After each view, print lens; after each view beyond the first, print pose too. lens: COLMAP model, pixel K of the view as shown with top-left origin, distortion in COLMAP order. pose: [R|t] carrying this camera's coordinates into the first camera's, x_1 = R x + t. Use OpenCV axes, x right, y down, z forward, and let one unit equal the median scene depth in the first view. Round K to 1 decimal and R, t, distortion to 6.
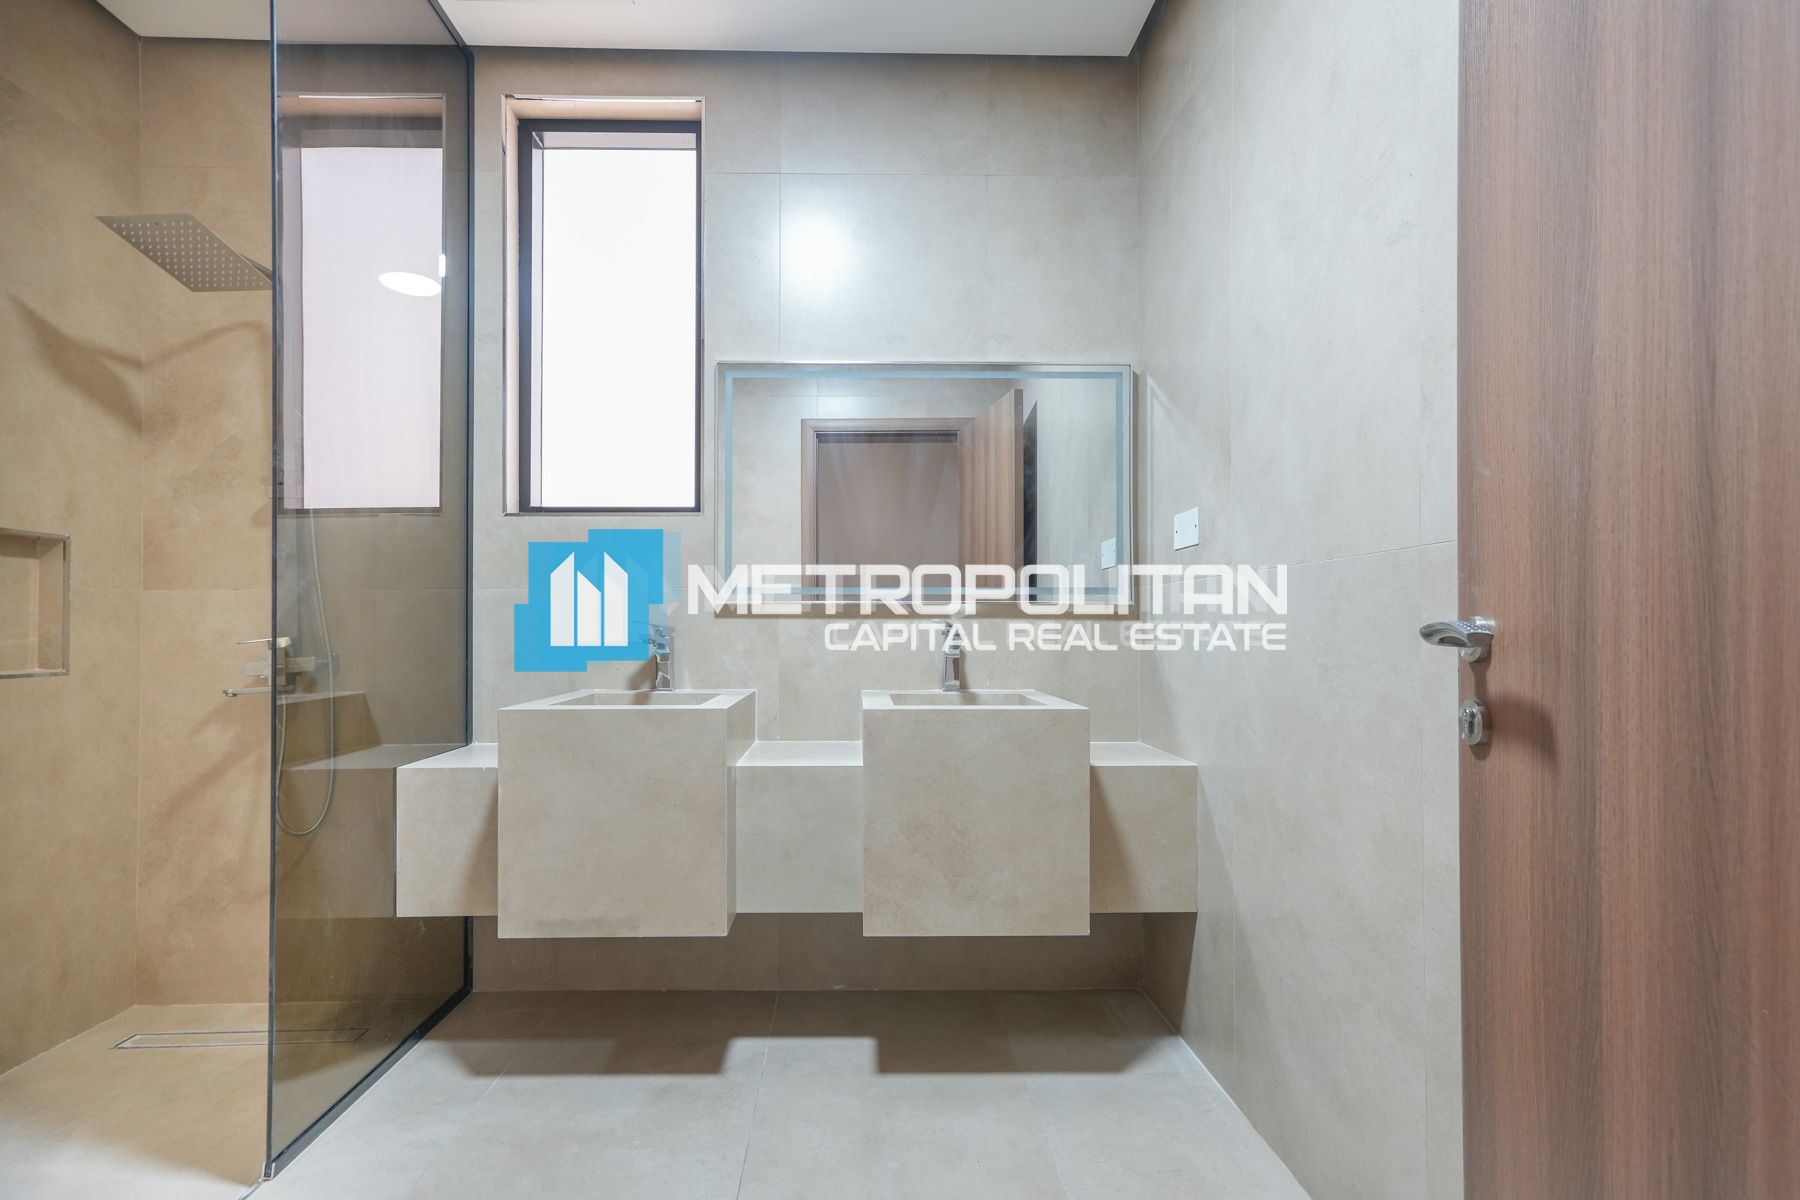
lens RADIAL K [[847.1, 0, 855.6], [0, 847.1, 625.3], [0, 0, 1]] dist [0.000846, 0.014866]
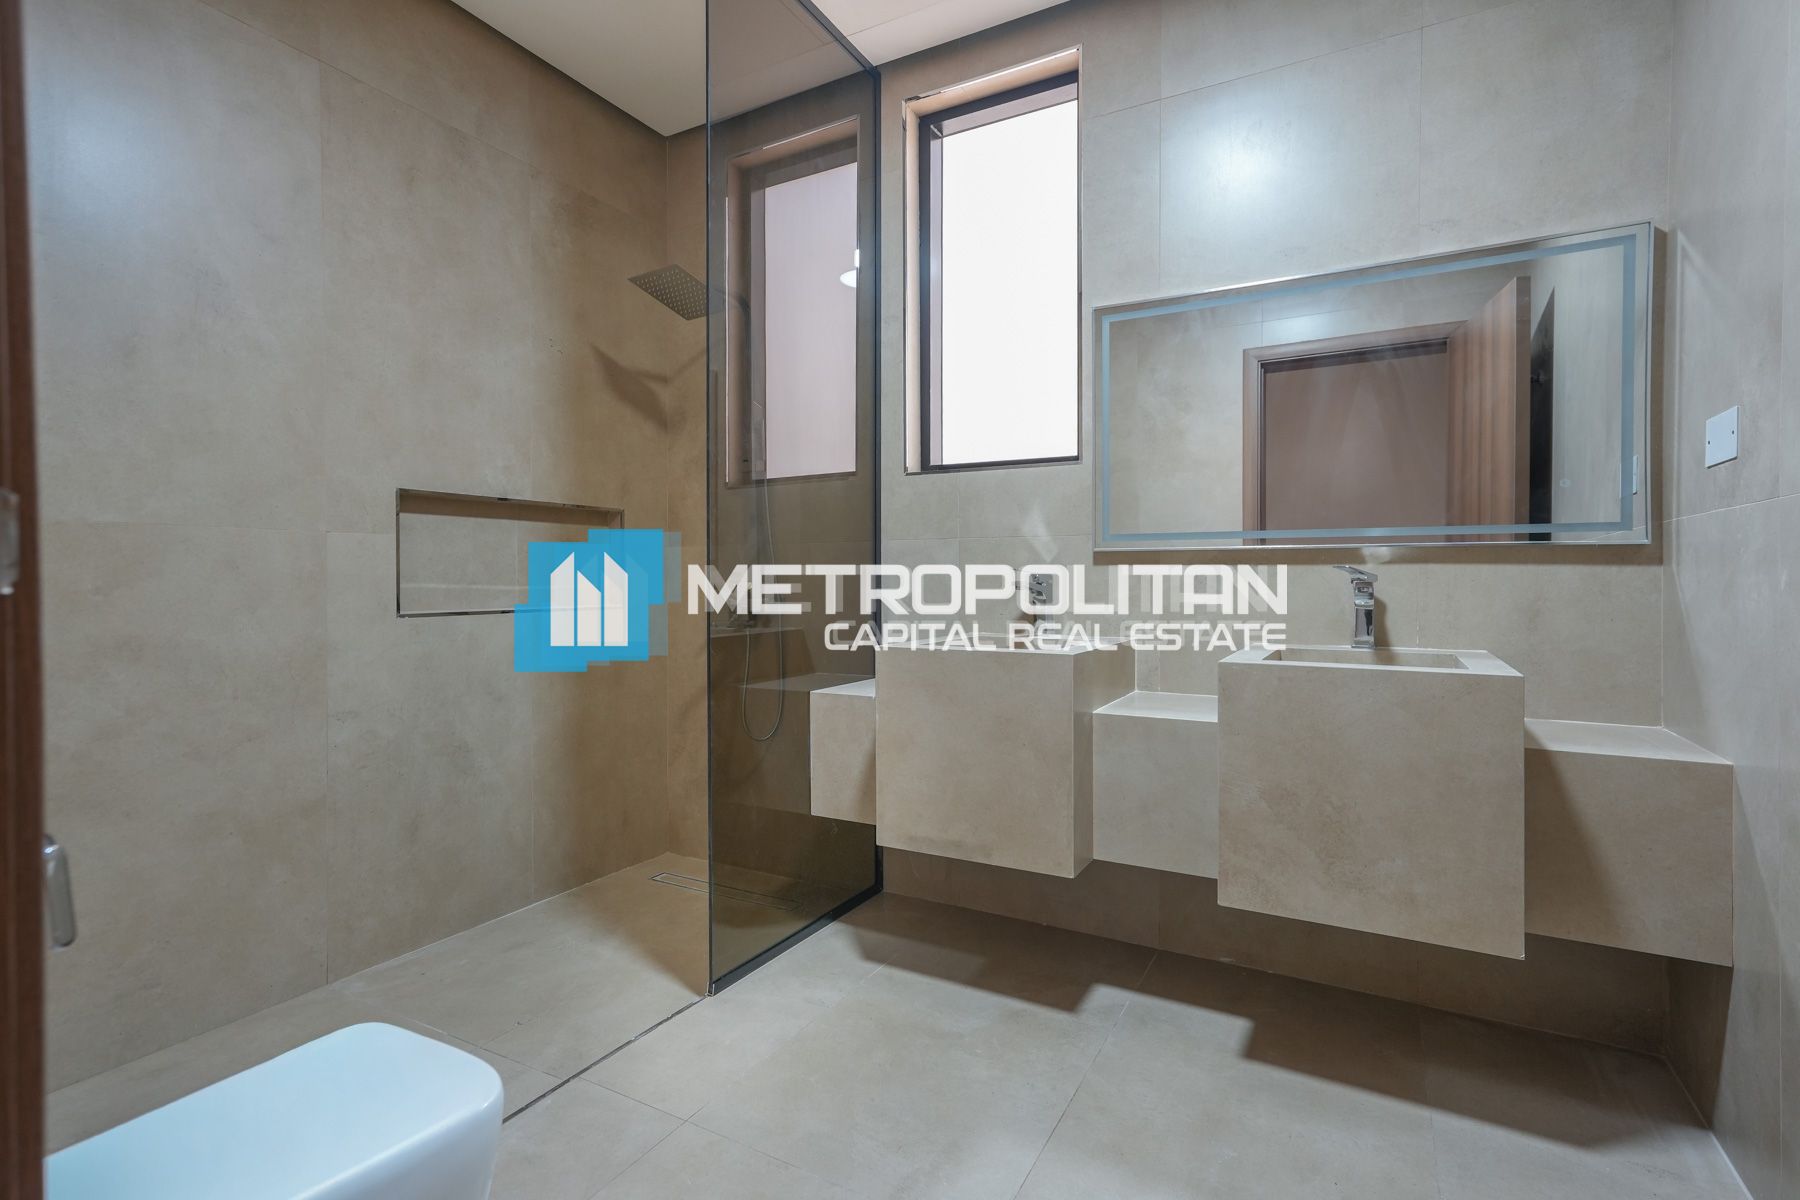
lens RADIAL K [[849.6, 0, 898.9], [0, 849.6, 586.5], [0, 0, 1]] dist [0.000204, 0.010332]
pose [[0.869446, 0.005744, -0.493995, 0.143974], [0.001340, 0.999901, 0.013985, 0.002458], [0.494027, -0.012821, 0.869352, 0.014580]]
